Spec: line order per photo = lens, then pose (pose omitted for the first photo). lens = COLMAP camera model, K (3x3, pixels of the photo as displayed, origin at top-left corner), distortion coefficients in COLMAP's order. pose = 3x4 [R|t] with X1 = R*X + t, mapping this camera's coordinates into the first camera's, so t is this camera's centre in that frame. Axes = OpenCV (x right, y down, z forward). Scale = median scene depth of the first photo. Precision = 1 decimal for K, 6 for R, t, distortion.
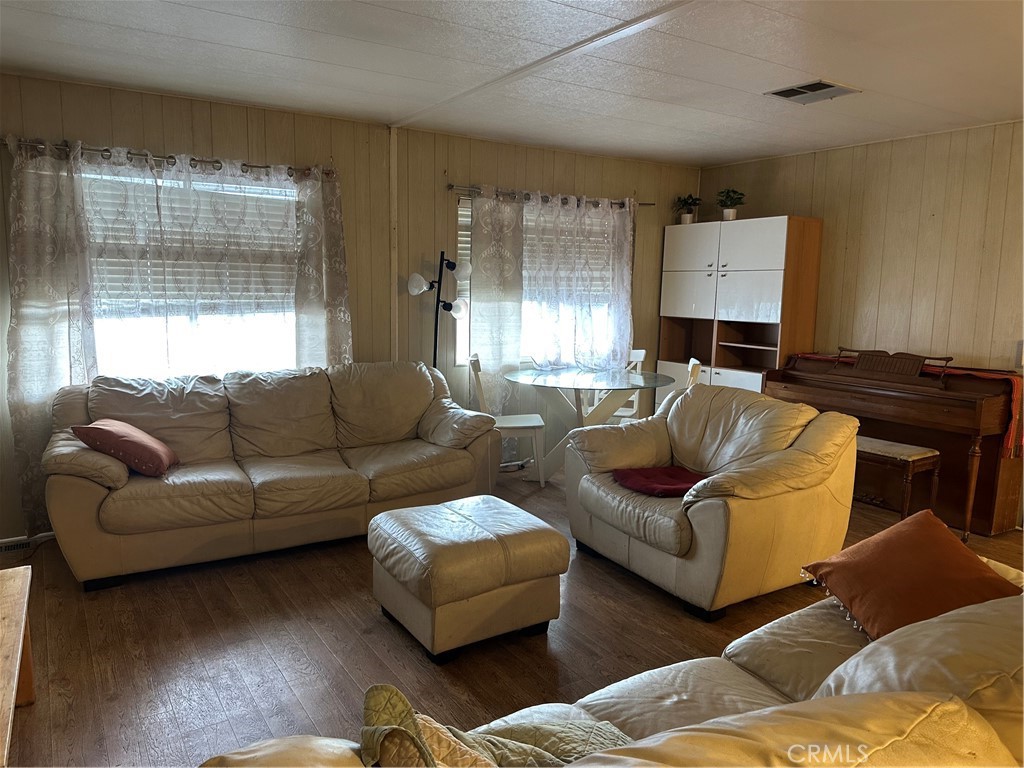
lens RADIAL K [[705.5, 0, 516.4], [0, 705.5, 364.9], [0, 0, 1]] dist [0.046453, -0.078785]
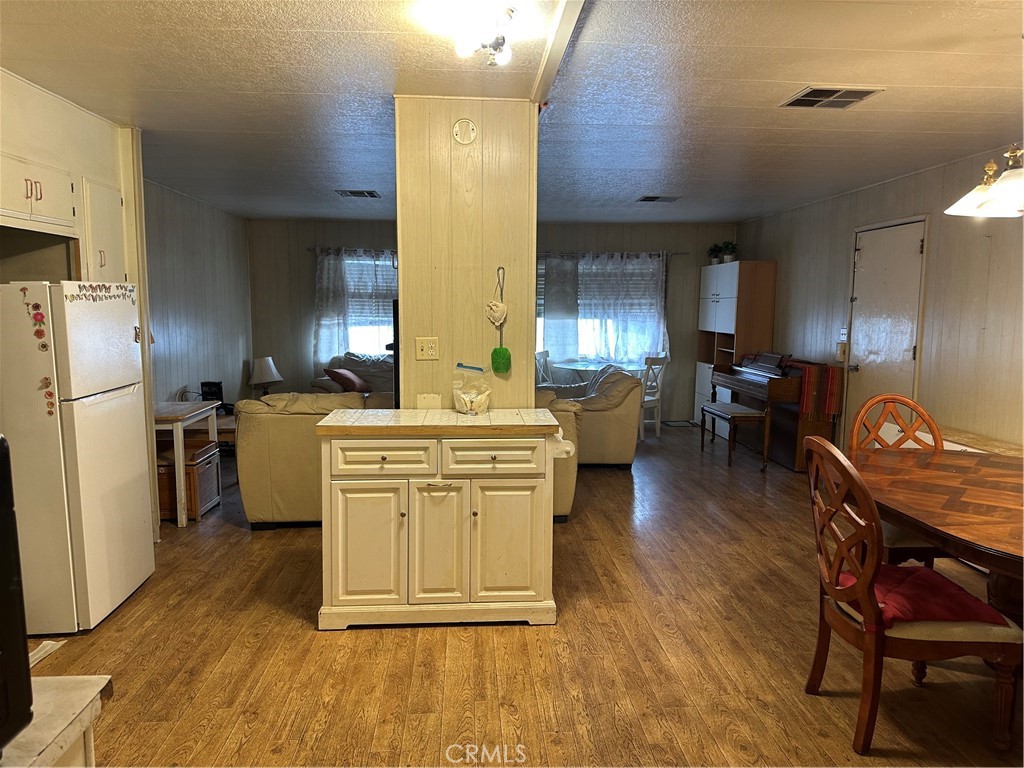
lens RADIAL K [[705.5, 0, 521.9], [0, 705.5, 363.4], [0, 0, 1]] dist [0.046453, -0.078785]
pose [[0.882254, 0.029590, -0.469842, 0.771247], [-0.044365, 0.998807, -0.020403, 0.059451], [0.468678, 0.038845, 0.882514, -0.573658]]
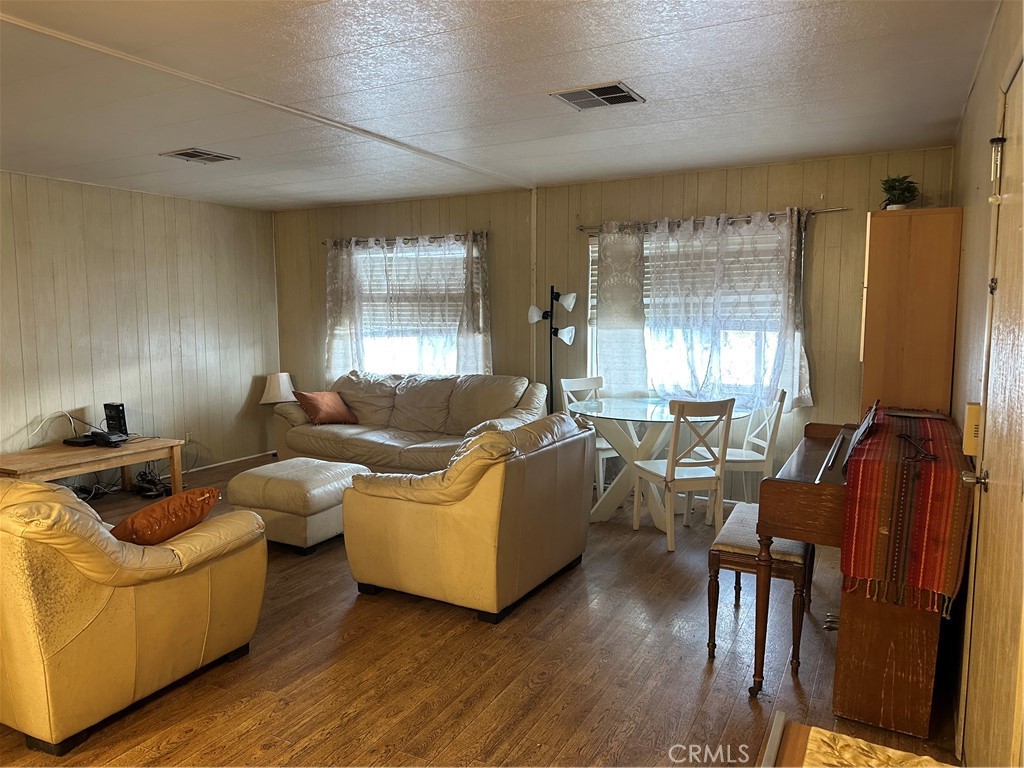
lens RADIAL K [[705.5, 0, 508.0], [0, 705.5, 376.4], [0, 0, 1]] dist [0.046453, -0.078785]
pose [[0.495882, 0.065458, -0.865919, 0.932952], [-0.078913, 0.996426, 0.030133, -0.042122], [0.864797, 0.053390, 0.499276, 0.374674]]
